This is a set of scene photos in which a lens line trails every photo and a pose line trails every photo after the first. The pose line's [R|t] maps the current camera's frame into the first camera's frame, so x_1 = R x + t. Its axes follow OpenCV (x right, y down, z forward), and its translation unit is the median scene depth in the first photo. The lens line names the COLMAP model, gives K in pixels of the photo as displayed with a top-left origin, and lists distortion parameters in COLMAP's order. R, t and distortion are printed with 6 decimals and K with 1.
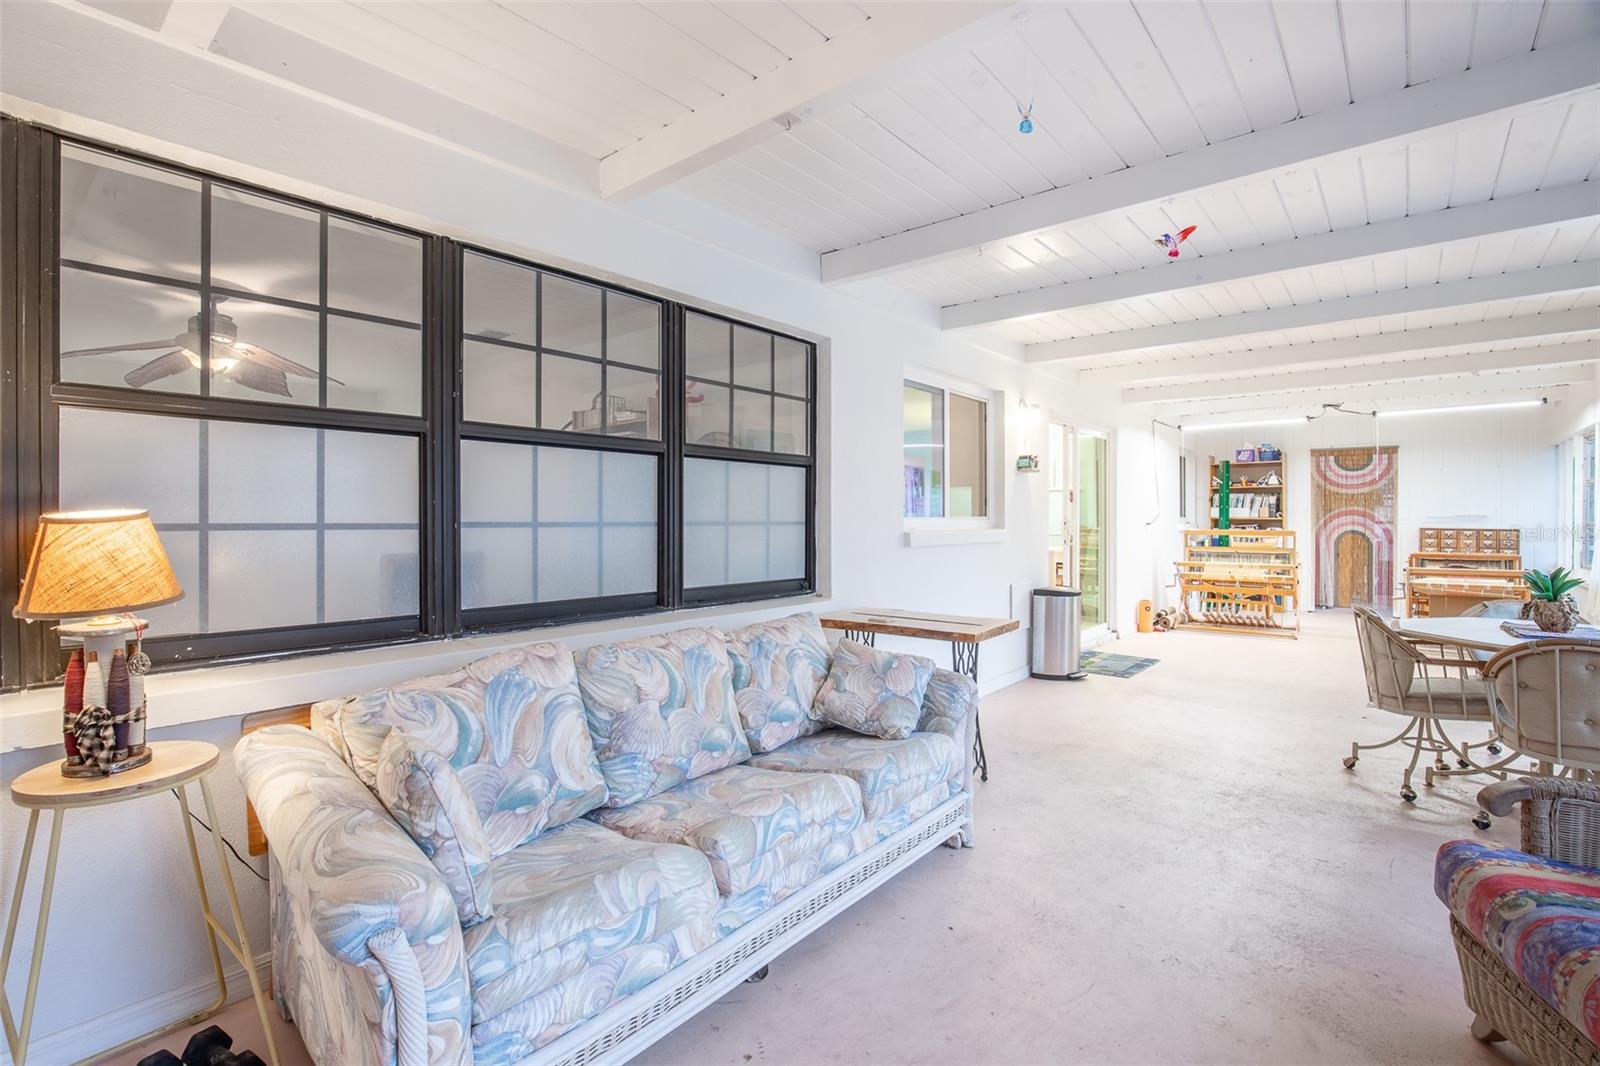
lens RADIAL K [[751.2, 0, 825.6], [0, 751.2, 515.5], [0, 0, 1]] dist [-0.002509, -0.000143]
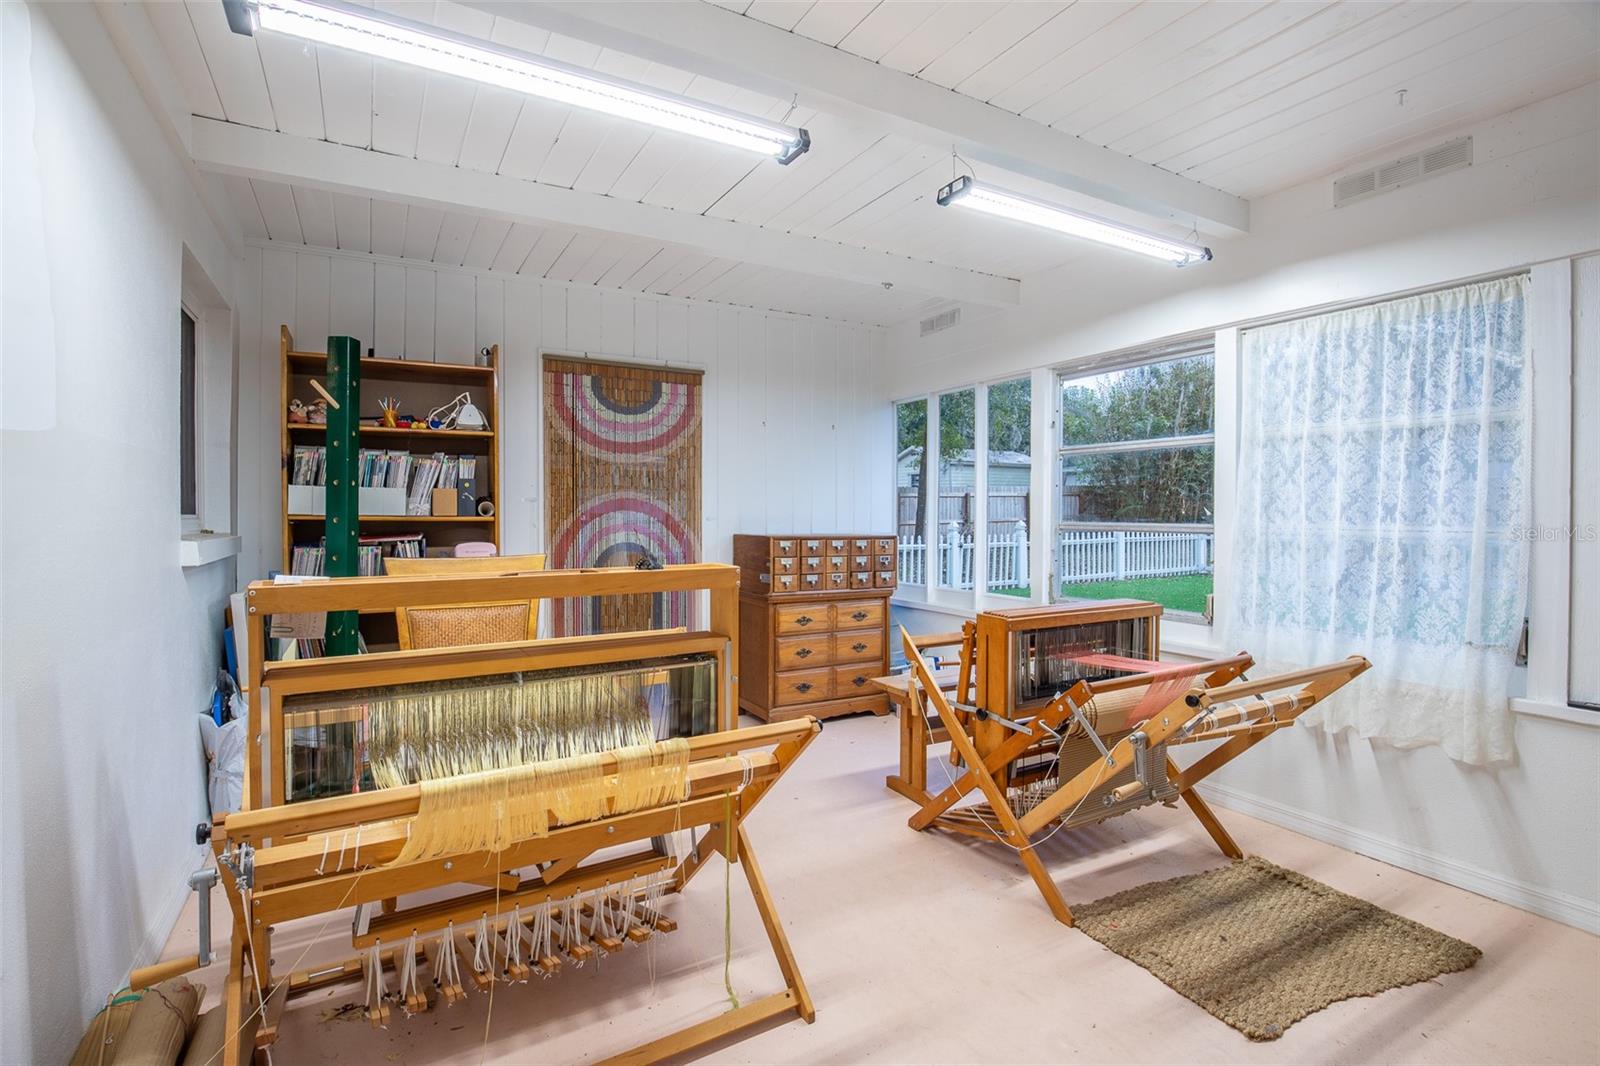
lens RADIAL K [[751.2, 0, 825.6], [0, 751.2, 515.5], [0, 0, 1]] dist [-0.002509, -0.000143]
pose [[0.357832, -0.006029, 0.933766, 0.309693], [-0.001478, 0.999974, 0.007023, -0.000467], [-0.933785, -0.003894, 0.357814, 0.704862]]
